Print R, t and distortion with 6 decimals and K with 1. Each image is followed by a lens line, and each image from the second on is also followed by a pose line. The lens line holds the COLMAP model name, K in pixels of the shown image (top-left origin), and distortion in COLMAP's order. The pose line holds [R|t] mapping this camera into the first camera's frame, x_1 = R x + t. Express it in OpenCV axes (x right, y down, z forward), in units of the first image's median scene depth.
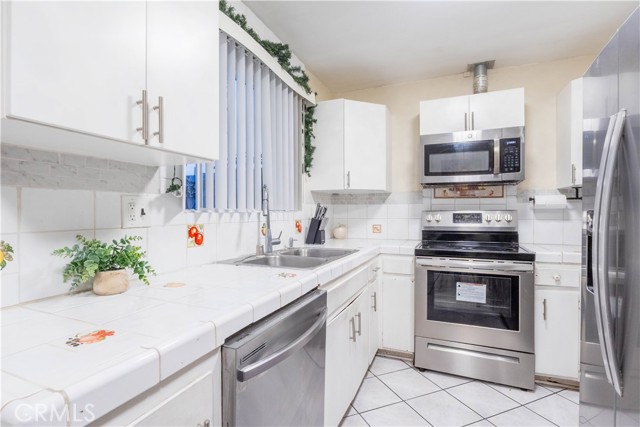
lens RADIAL K [[317.6, 0, 318.8], [0, 317.6, 212.5], [0, 0, 1]] dist [-0.004144, 0.000603]
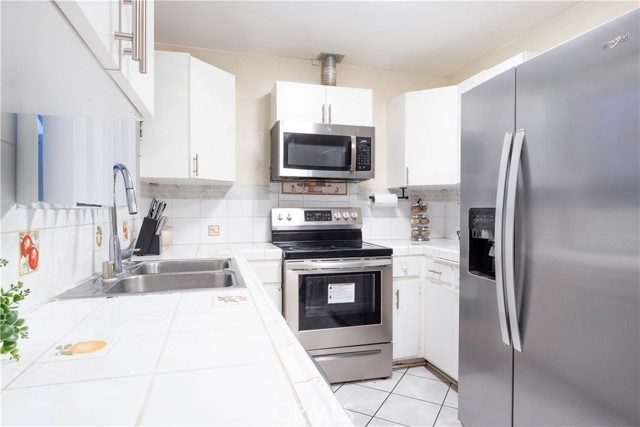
lens RADIAL K [[379.9, 0, 320.2], [0, 379.9, 213.5], [0, 0, 1]] dist [-0.001985, 0.000917]
pose [[0.776744, -0.003424, 0.629808, -0.256151], [-0.001425, 0.999973, 0.007195, 0.002222], [-0.629815, -0.006486, 0.776718, 0.130203]]
